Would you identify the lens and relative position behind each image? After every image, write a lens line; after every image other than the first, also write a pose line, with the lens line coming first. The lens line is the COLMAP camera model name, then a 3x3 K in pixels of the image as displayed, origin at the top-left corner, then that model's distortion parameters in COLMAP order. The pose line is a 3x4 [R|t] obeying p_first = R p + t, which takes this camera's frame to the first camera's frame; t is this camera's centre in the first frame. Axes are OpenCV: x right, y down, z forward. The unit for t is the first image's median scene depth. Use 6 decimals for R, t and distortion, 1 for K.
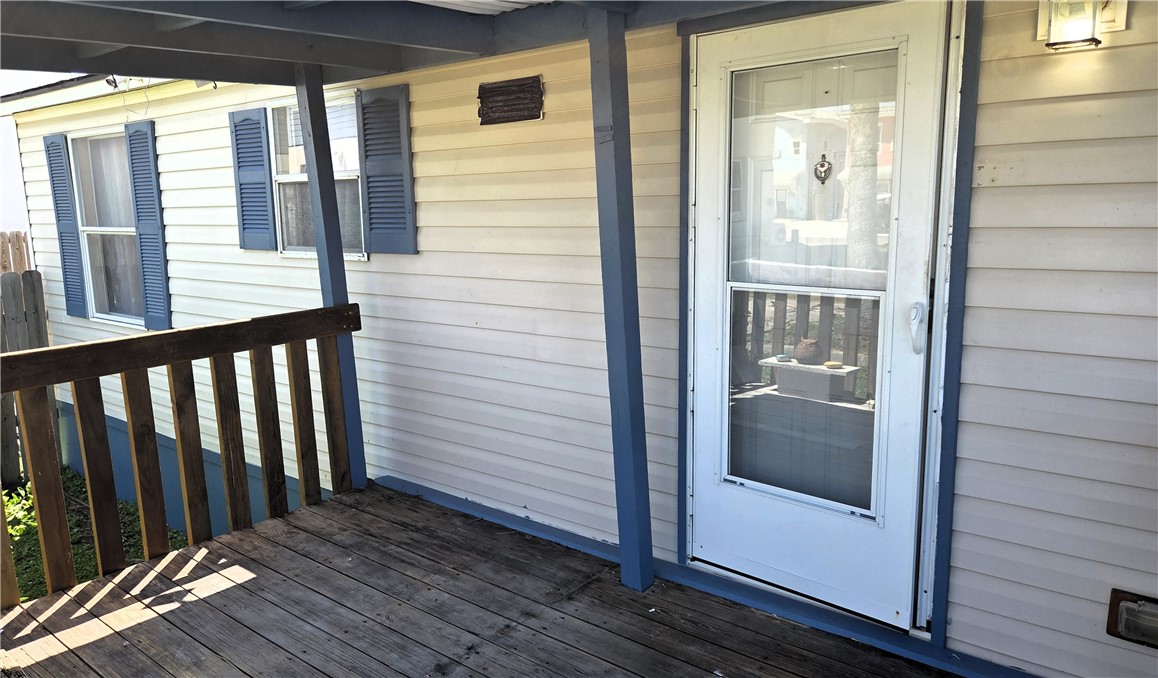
lens RADIAL K [[801.4, 0, 579.0], [0, 801.4, 339.0], [0, 0, 1]] dist [0.045040, -0.032137]
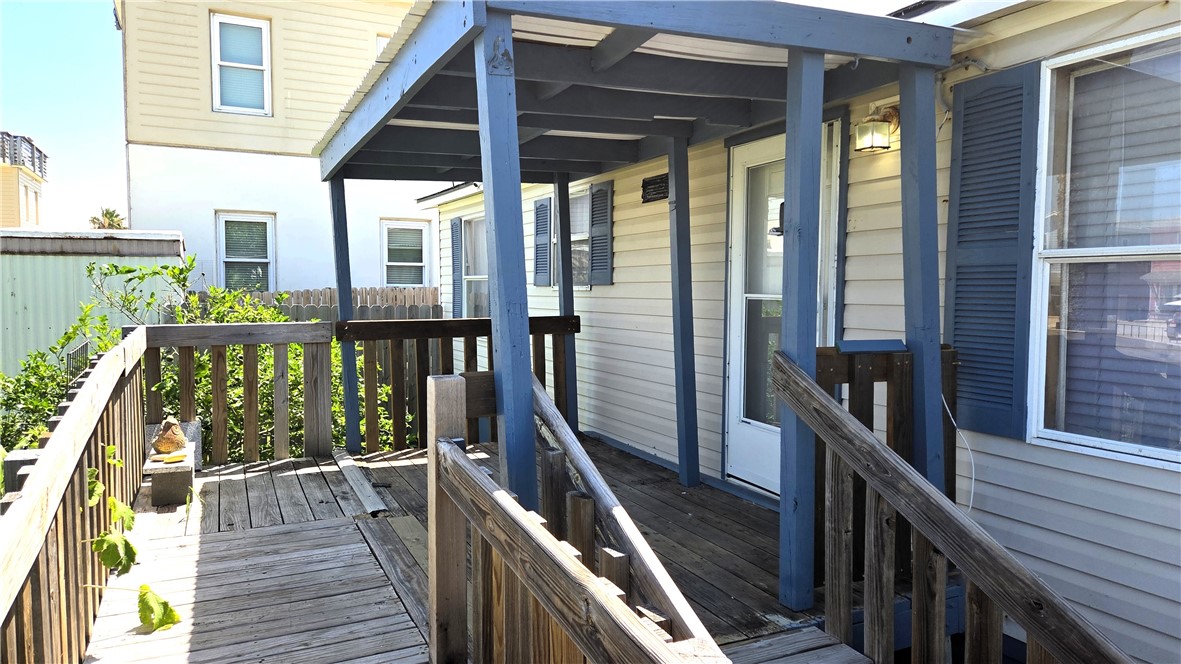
lens RADIAL K [[822.2, 0, 590.5], [0, 822.2, 332.0], [0, 0, 1]] dist [0.007901, -0.003052]
pose [[0.894490, 0.040333, -0.445265, 0.467054], [-0.087985, 0.992327, -0.086864, 0.126389], [0.438345, 0.116876, 0.891175, -0.430466]]
